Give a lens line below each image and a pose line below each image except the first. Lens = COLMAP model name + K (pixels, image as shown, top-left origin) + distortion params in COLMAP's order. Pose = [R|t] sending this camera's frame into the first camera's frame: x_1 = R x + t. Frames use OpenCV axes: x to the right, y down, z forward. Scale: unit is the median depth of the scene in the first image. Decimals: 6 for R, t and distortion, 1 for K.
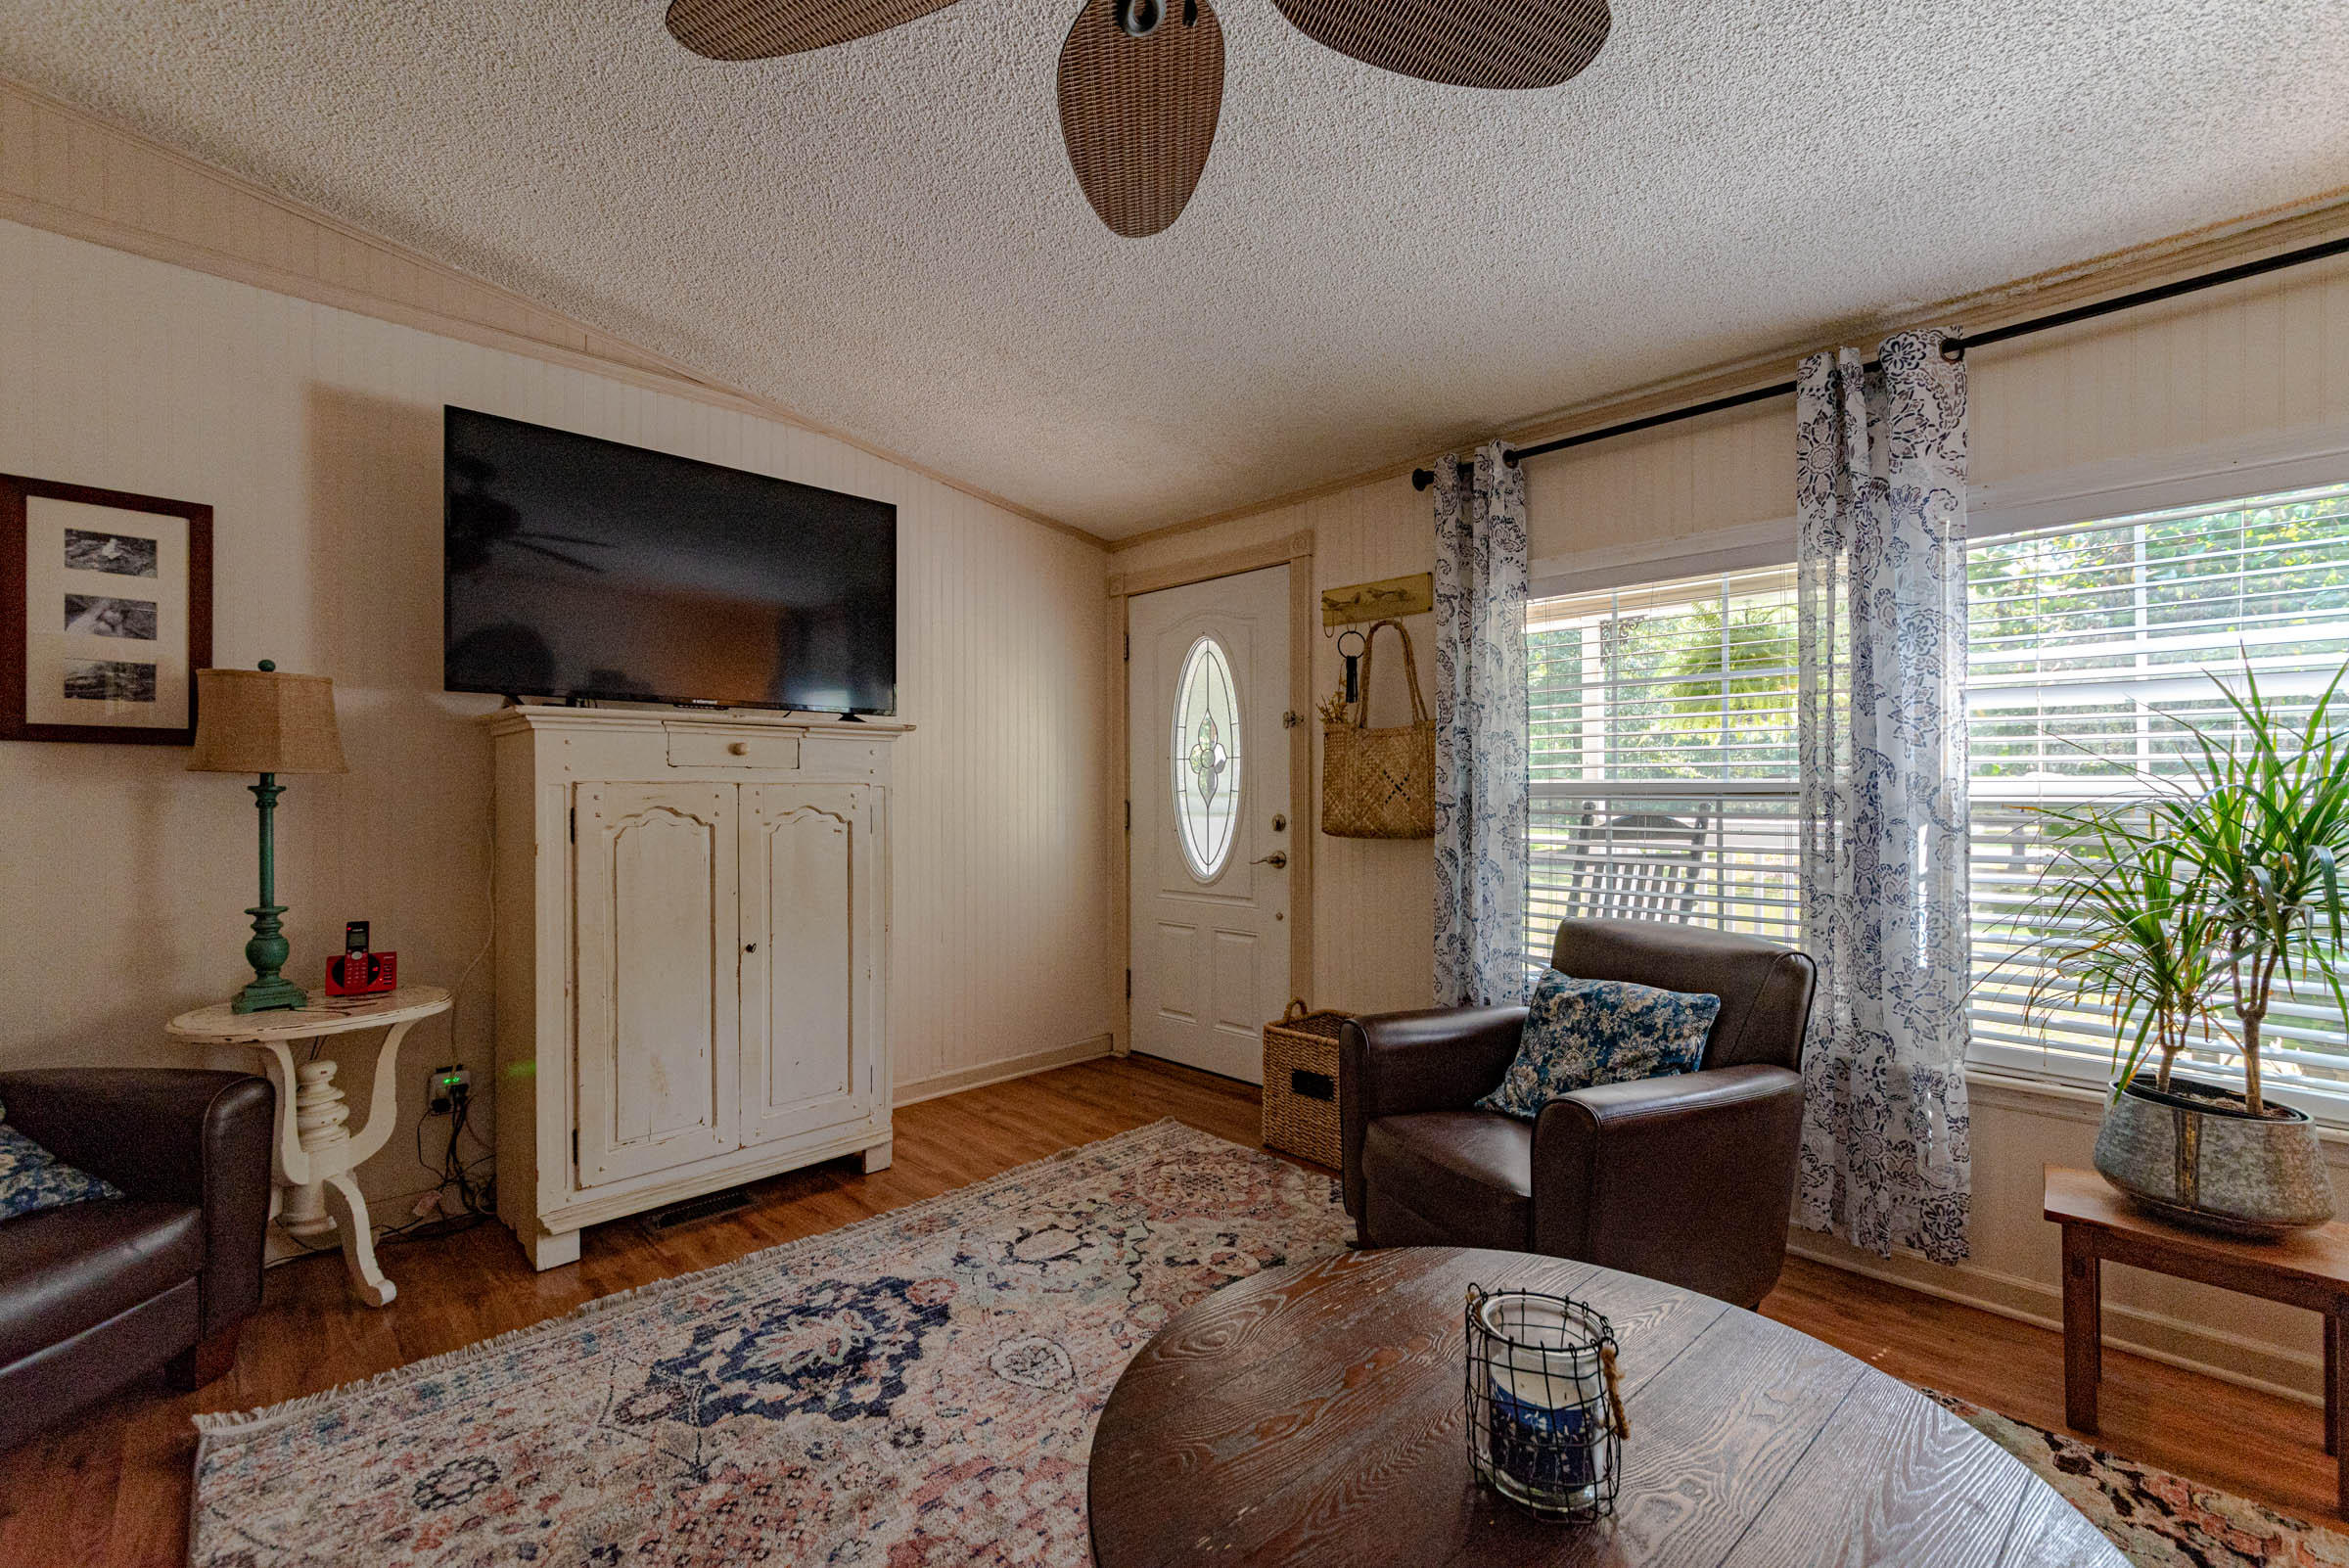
lens RADIAL K [[972.2, 0, 1172.6], [0, 972.2, 790.9], [0, 0, 1]] dist [-0.001916, 0.002447]
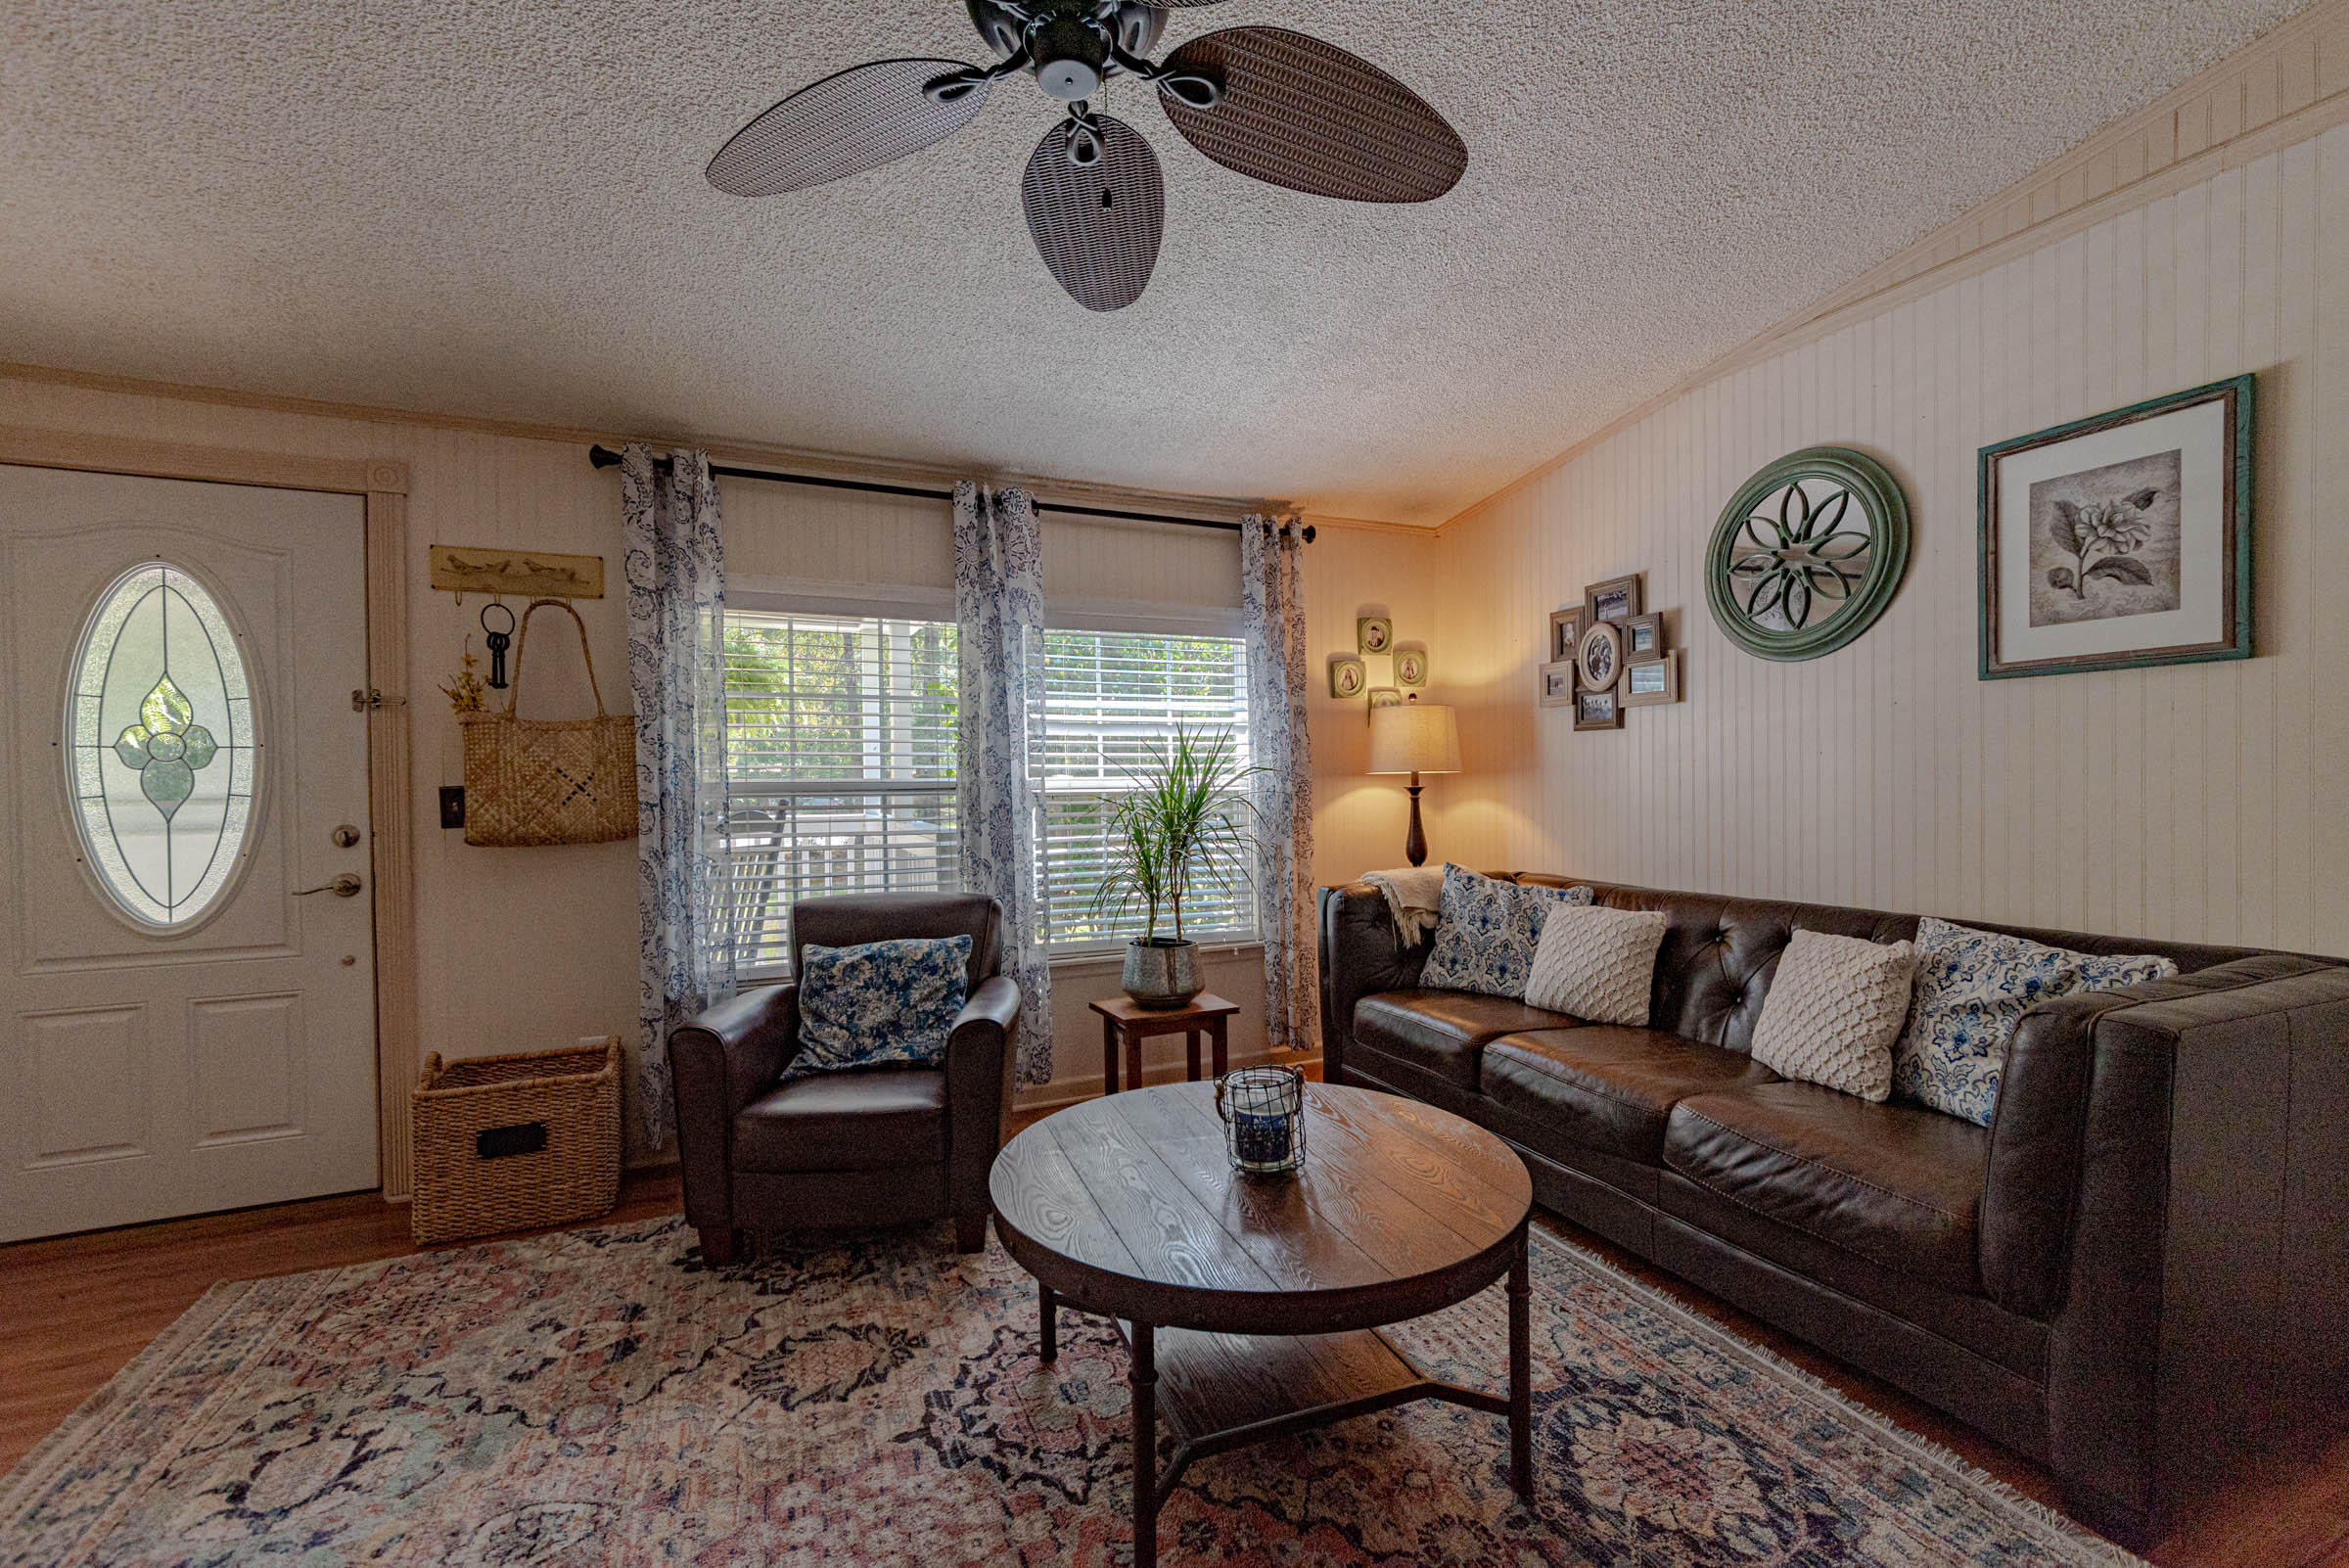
lens RADIAL K [[972.2, 0, 1173.0], [0, 972.2, 791.8], [0, 0, 1]] dist [-0.001916, 0.002447]
pose [[0.364227, -0.010911, 0.931246, -0.550743], [0.011306, 0.999909, 0.007294, 0.000233], [-0.931242, 0.007872, 0.364317, 0.199799]]
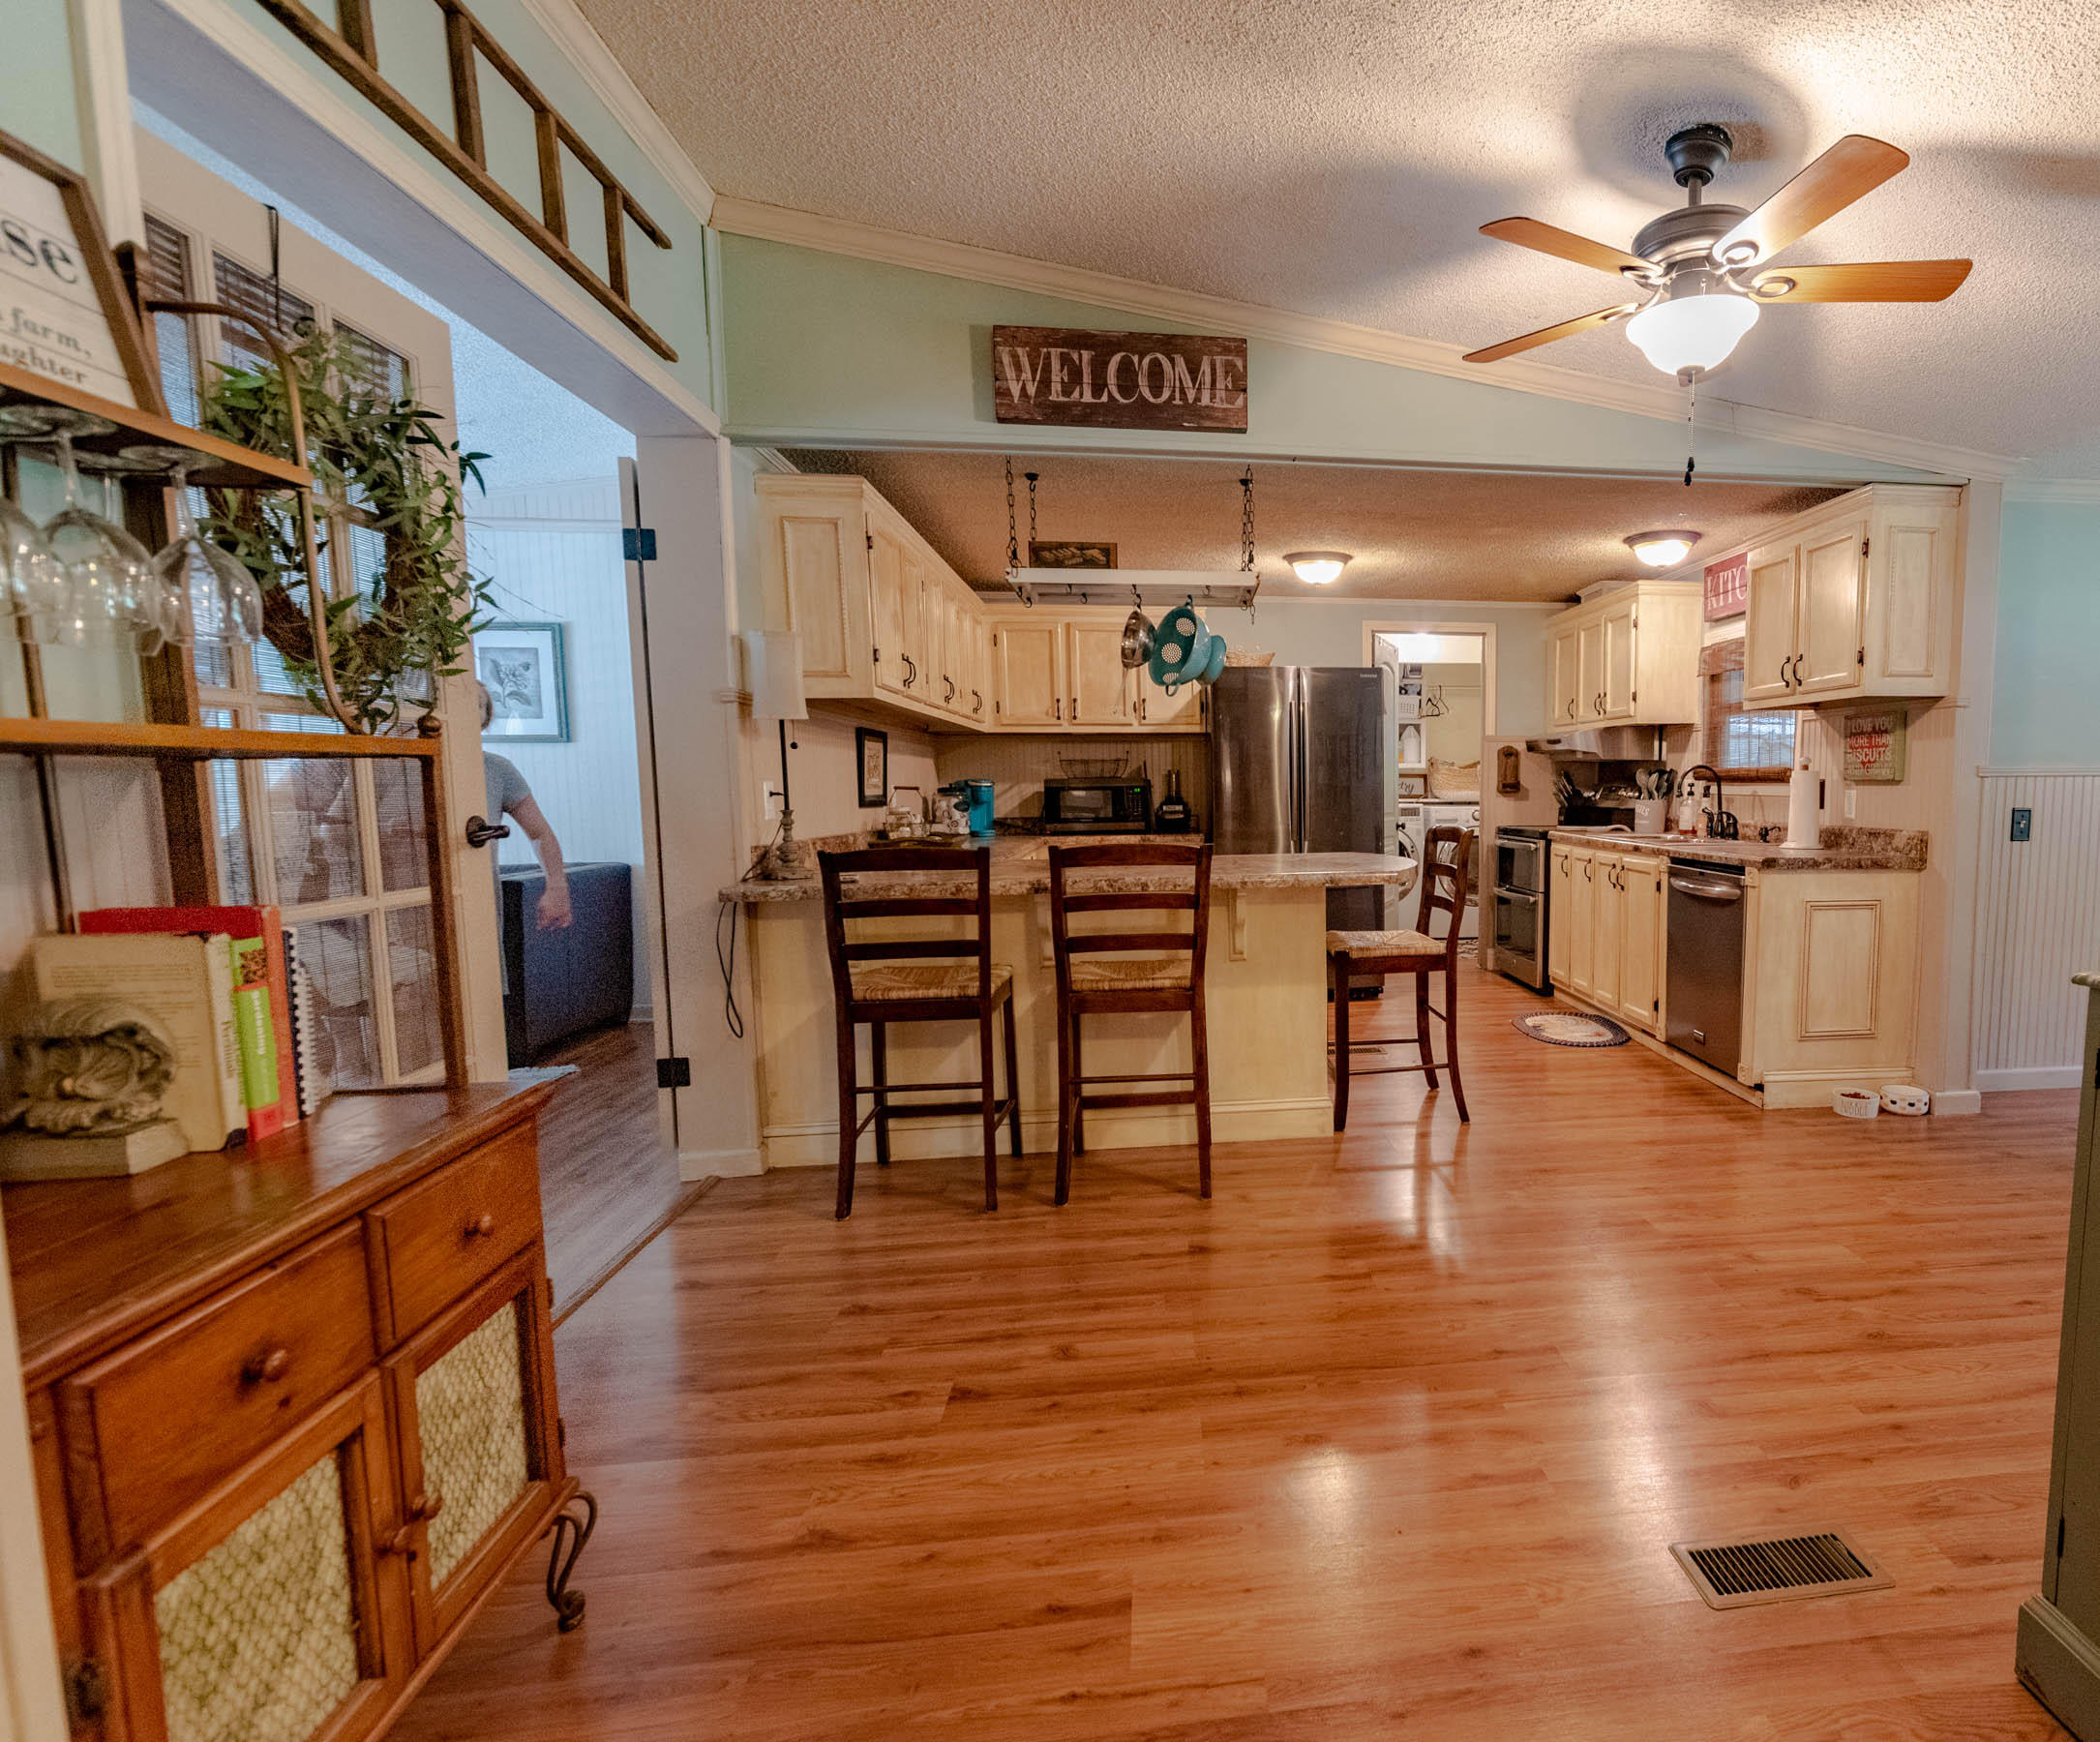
lens RADIAL K [[1076.8, 0, 1311.7], [0, 1076.8, 872.6], [0, 0, 1]] dist [-0.003837, -0.000728]
pose [[-0.802127, -0.040252, 0.595795, -1.984356], [0.011305, 0.996523, 0.082545, 0.004098], [-0.597047, 0.072947, -0.798883, 0.513942]]
